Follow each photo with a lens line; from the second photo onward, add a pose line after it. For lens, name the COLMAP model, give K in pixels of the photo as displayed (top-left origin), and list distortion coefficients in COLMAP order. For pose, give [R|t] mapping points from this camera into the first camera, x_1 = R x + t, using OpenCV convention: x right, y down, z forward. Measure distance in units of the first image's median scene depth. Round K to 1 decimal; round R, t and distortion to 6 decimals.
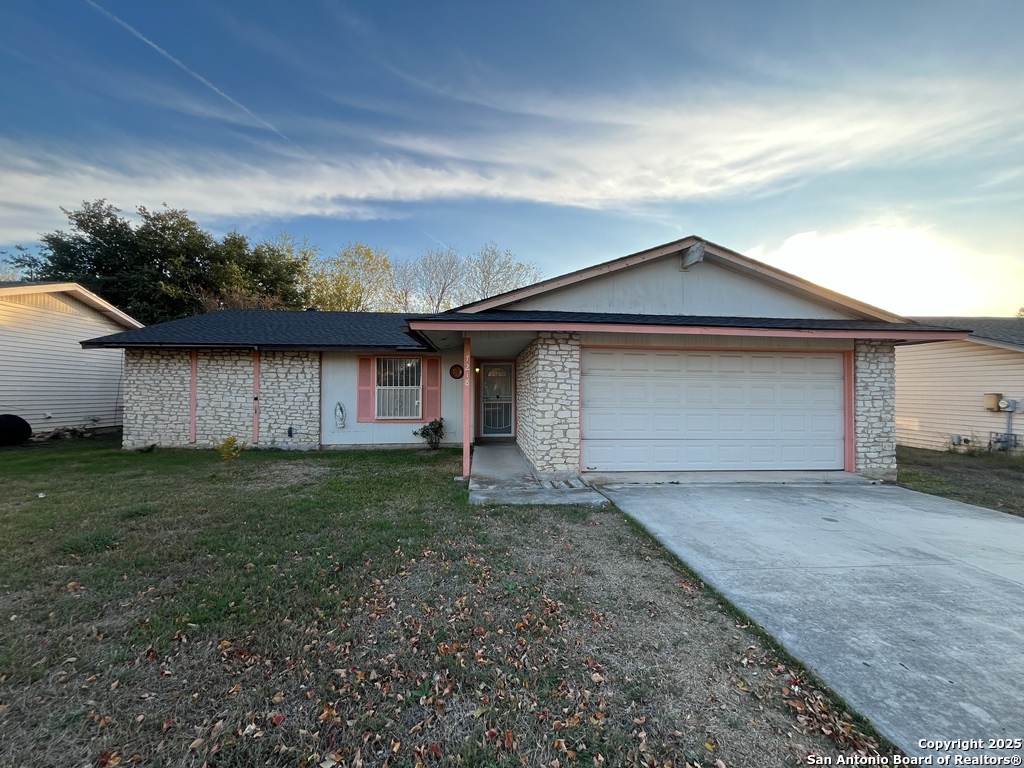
lens RADIAL K [[413.2, 0, 517.7], [0, 413.2, 387.4], [0, 0, 1]] dist [0.000626, -0.001158]
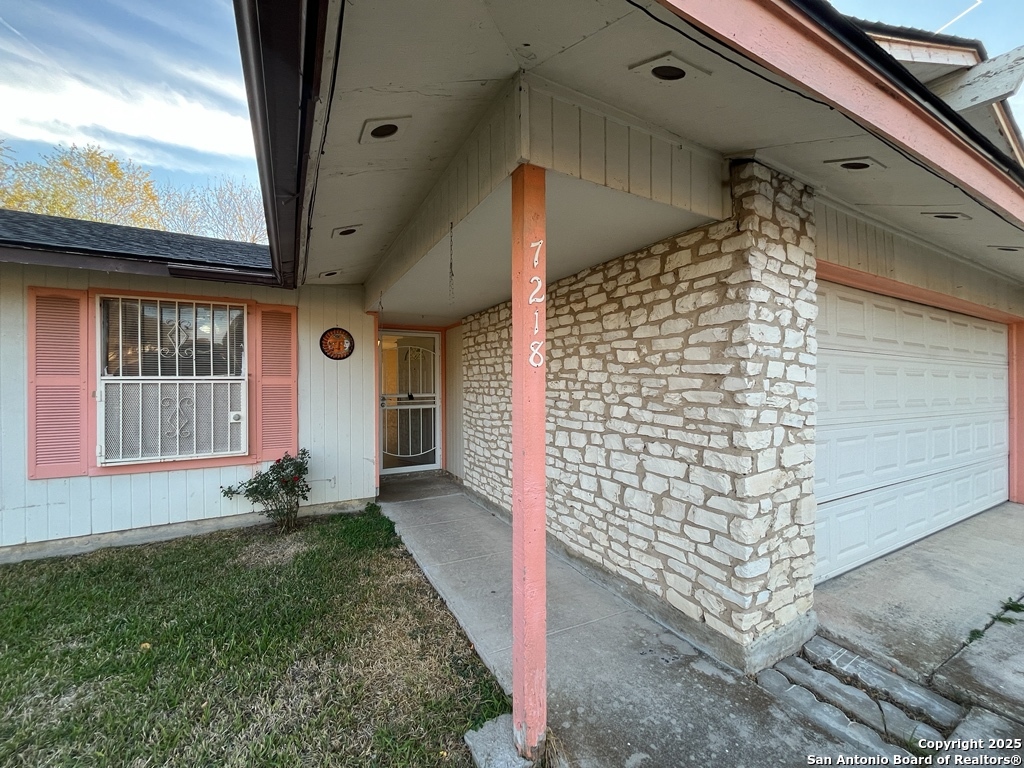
lens RADIAL K [[413.2, 0, 511.0], [0, 413.2, 384.9], [0, 0, 1]] dist [0.000626, -0.001158]
pose [[0.918898, -0.008843, 0.394395, -0.161623], [0.003296, 0.999886, 0.014739, 0.001505], [-0.394480, -0.012244, 0.918823, 0.549515]]
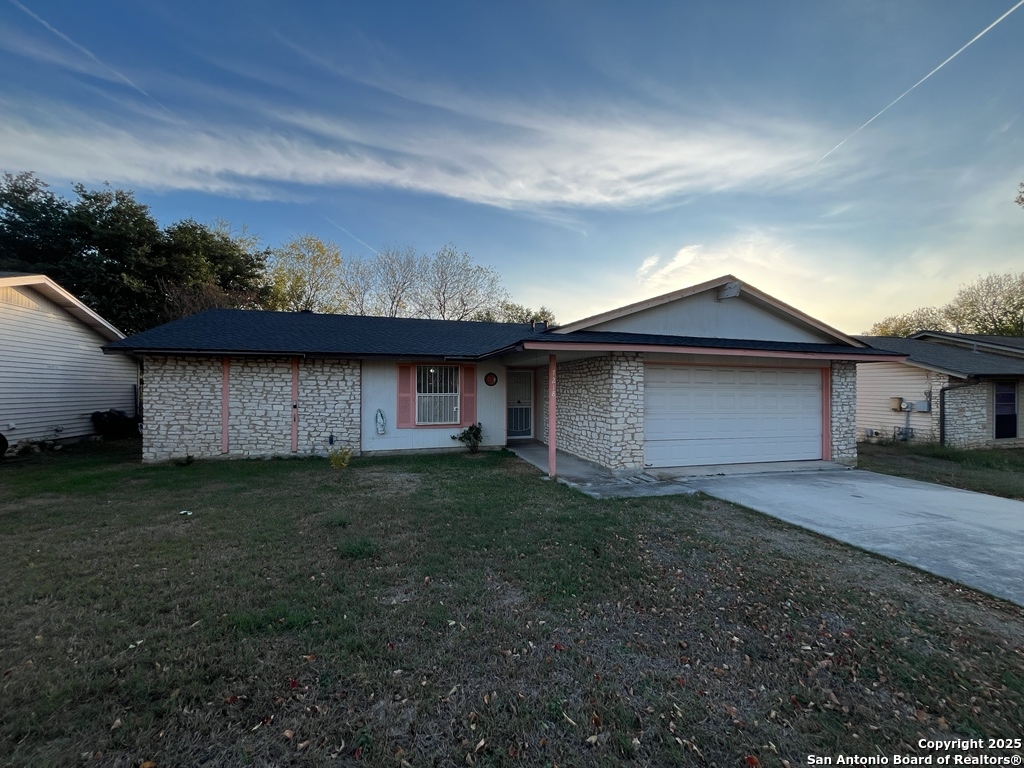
lens RADIAL K [[413.2, 0, 516.1], [0, 413.2, 384.1], [0, 0, 1]] dist [0.000626, -0.001158]
pose [[0.981184, 0.001670, 0.193067, -0.310786], [-0.001422, 0.999998, -0.001421, -0.025542], [-0.193069, 0.001120, 0.981185, -0.068085]]
